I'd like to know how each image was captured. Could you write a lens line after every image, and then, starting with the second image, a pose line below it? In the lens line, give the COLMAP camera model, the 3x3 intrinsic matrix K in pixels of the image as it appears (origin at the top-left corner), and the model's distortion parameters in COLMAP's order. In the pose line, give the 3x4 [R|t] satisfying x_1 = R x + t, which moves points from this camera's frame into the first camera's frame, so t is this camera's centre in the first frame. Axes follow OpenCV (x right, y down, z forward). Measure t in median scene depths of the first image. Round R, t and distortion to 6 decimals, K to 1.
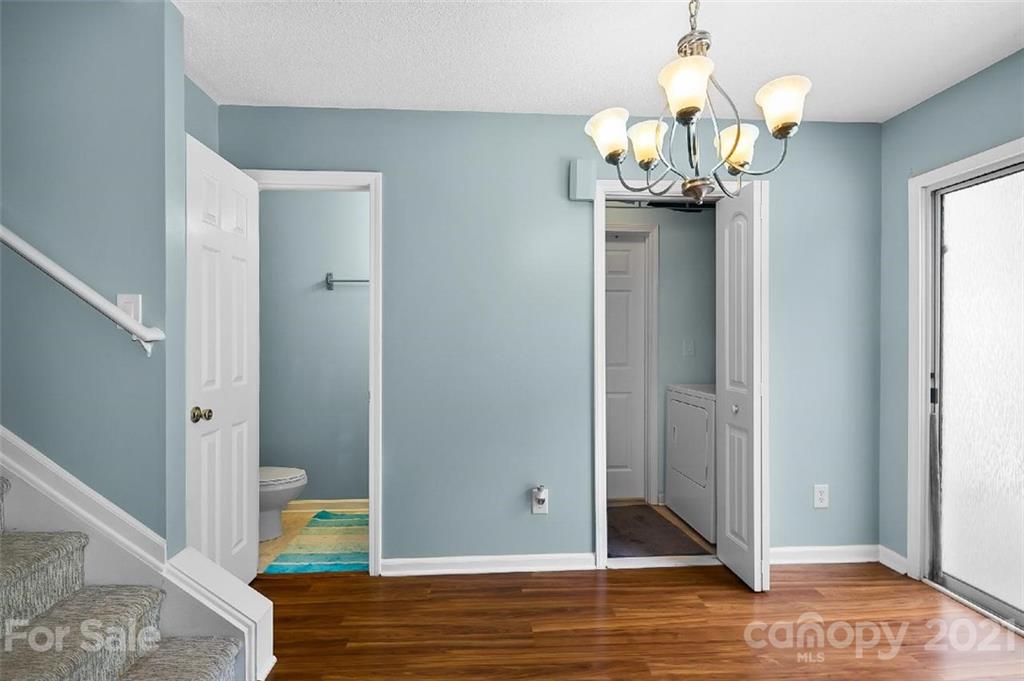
lens RADIAL K [[503.0, 0, 510.8], [0, 503.0, 346.2], [0, 0, 1]] dist [0.000663, -0.002192]
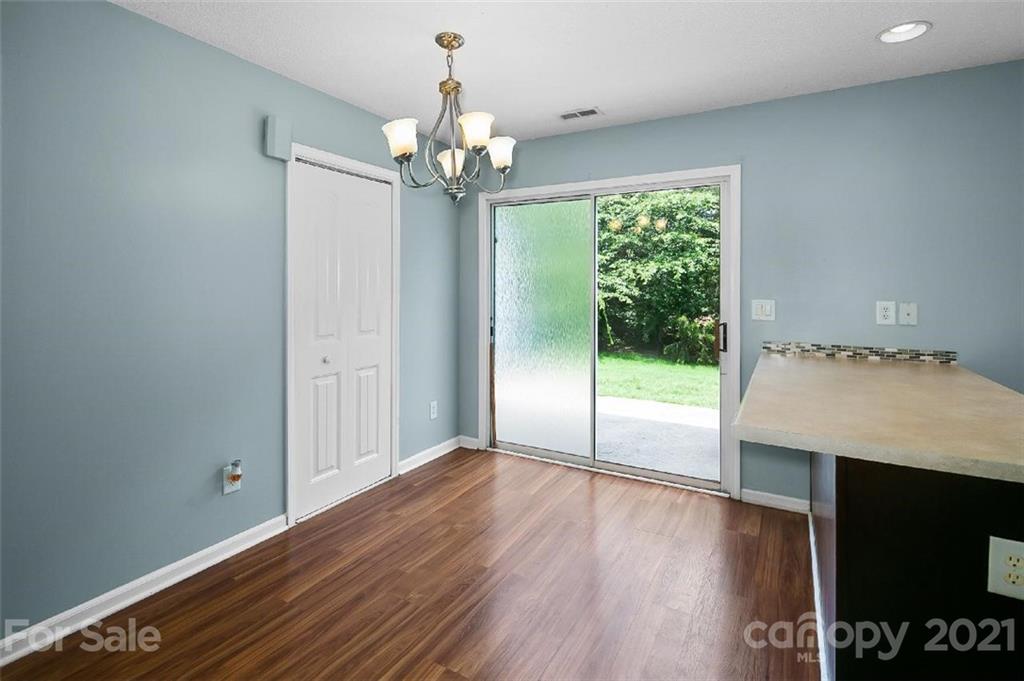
lens RADIAL K [[503.0, 0, 520.3], [0, 503.0, 285.6], [0, 0, 1]] dist [0.000663, -0.002192]
pose [[0.522336, 0.006697, 0.852713, -0.478251], [0.003502, 0.999944, -0.009999, -0.030884], [-0.852732, 0.008209, 0.522284, 0.086053]]
